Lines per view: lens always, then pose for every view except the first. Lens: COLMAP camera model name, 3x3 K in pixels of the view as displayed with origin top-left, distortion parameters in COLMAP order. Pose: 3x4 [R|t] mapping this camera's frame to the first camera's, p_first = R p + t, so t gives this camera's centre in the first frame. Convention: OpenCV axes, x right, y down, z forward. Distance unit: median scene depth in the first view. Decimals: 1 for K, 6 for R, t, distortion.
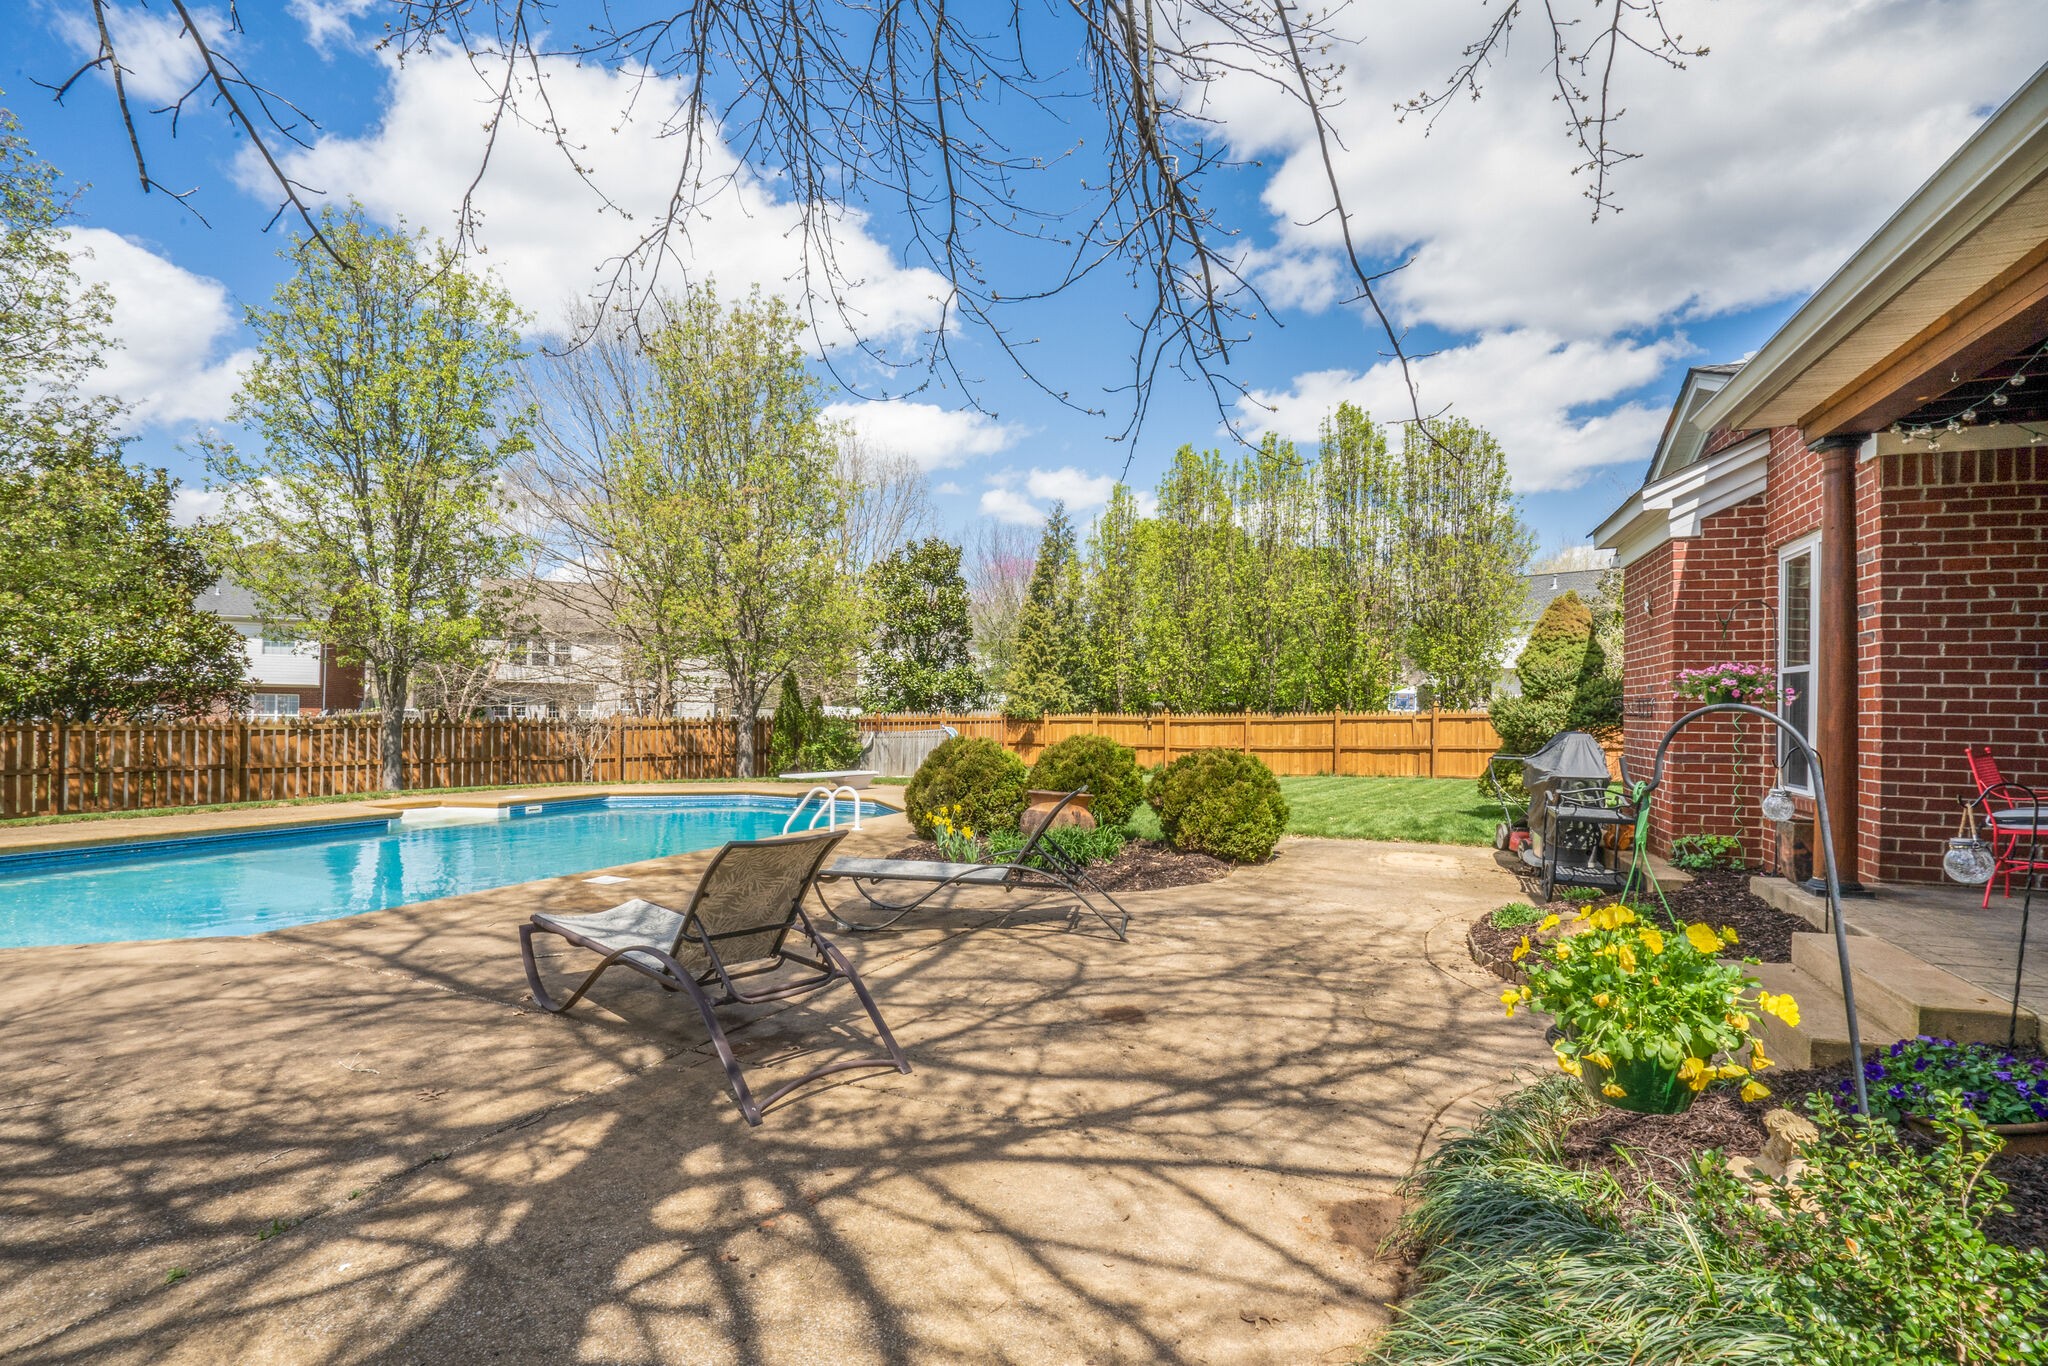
lens RADIAL K [[986.9, 0, 1016.2], [0, 986.9, 703.1], [0, 0, 1]] dist [-0.043380, 0.010710]
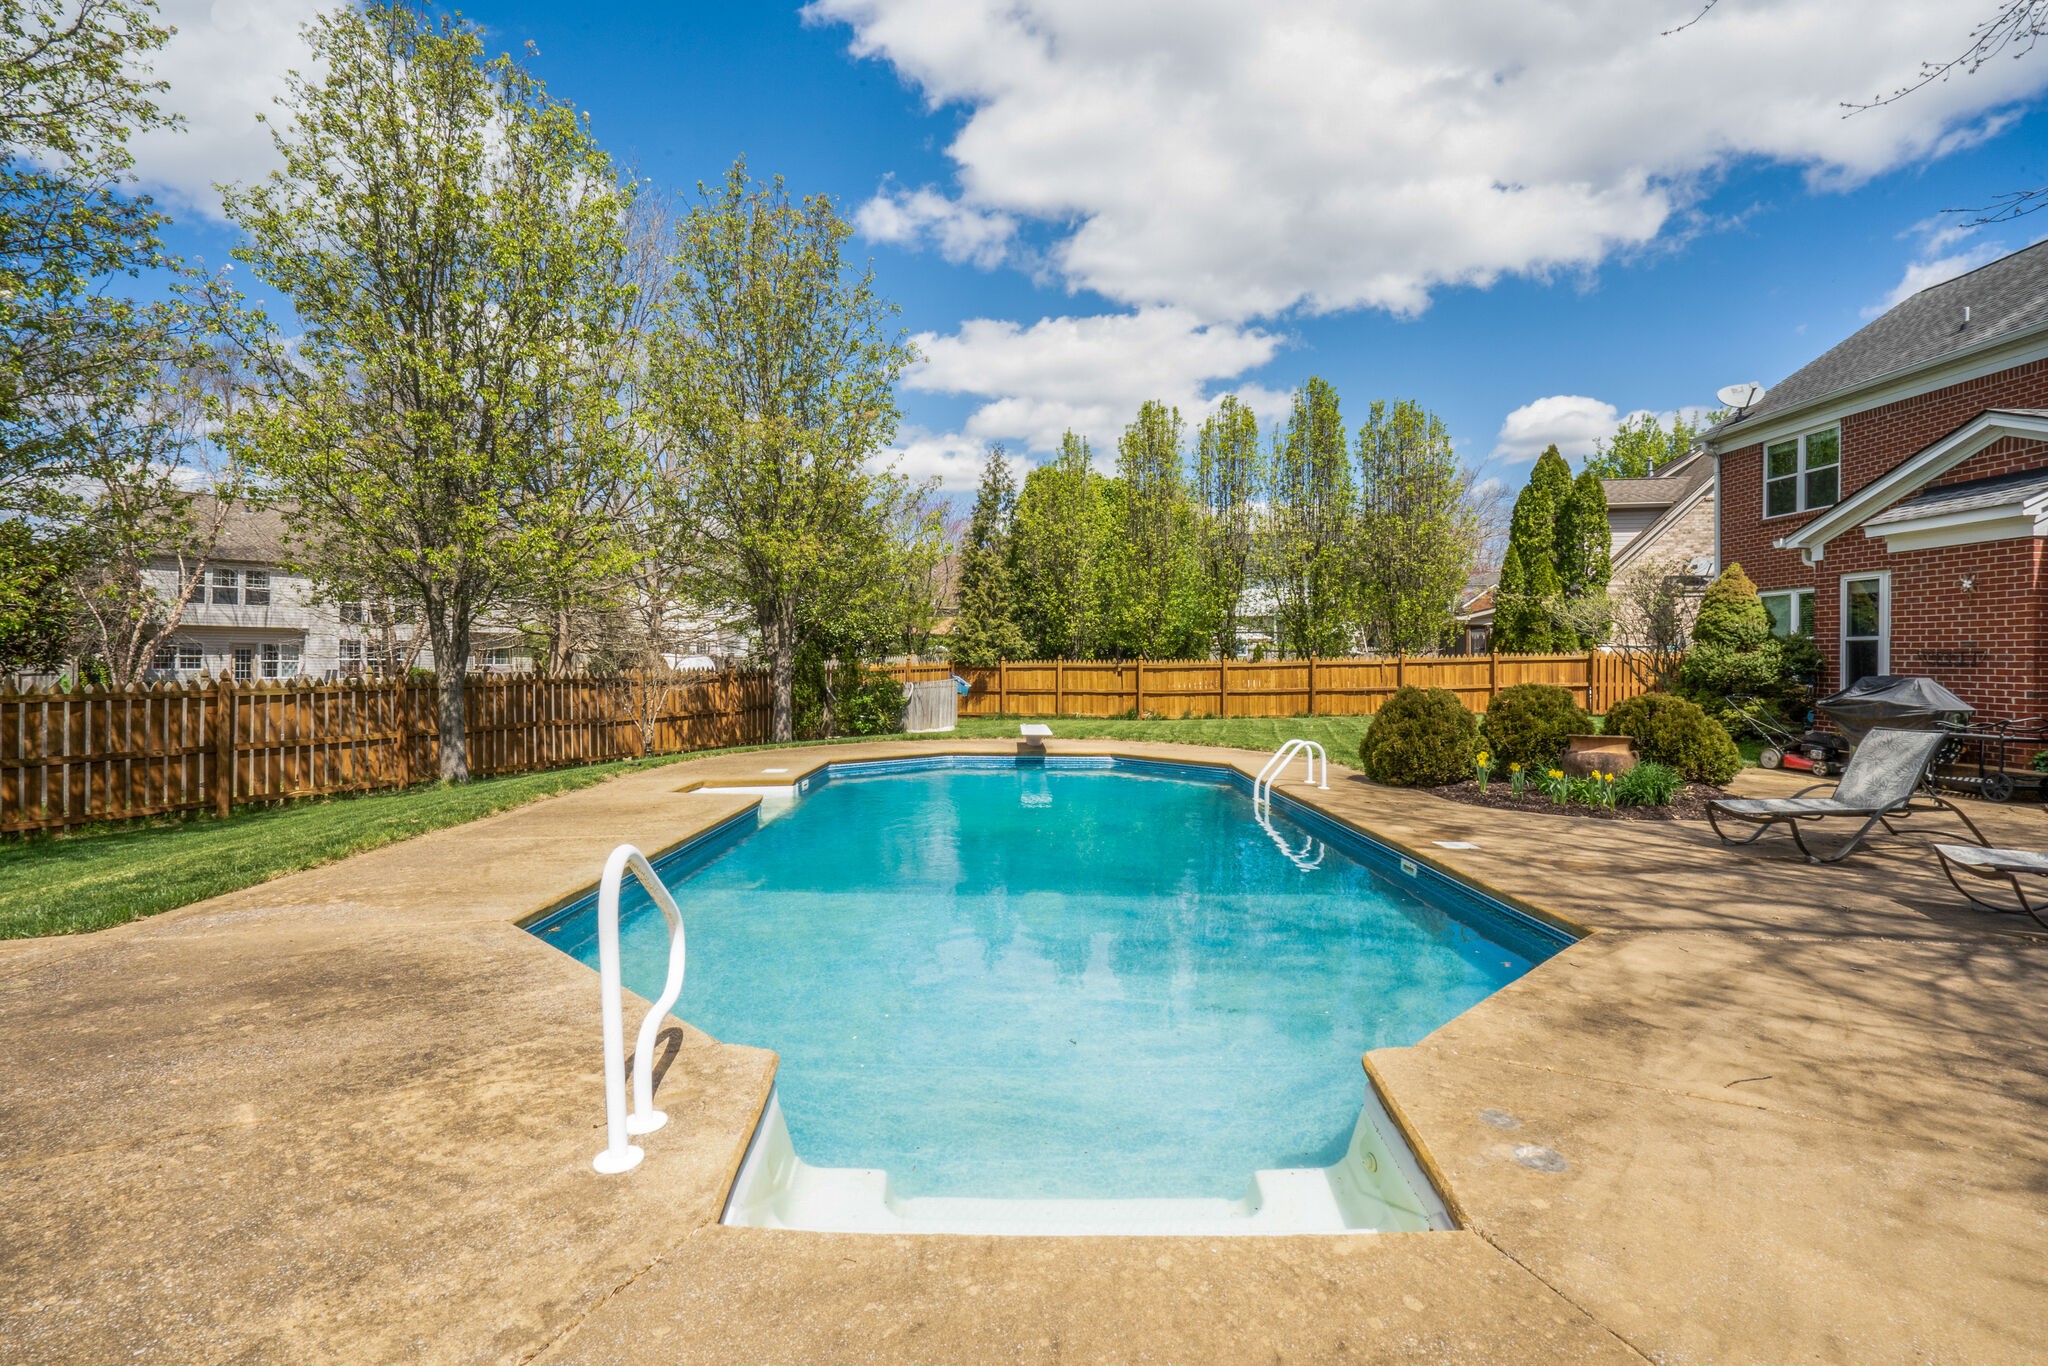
lens RADIAL K [[986.9, 0, 996.3], [0, 986.9, 687.1], [0, 0, 1]] dist [-0.043380, 0.010710]
pose [[0.928771, -0.018251, 0.370204, -0.365596], [0.002488, 0.999071, 0.043013, -0.005849], [-0.370645, -0.039029, 0.927954, 0.090946]]
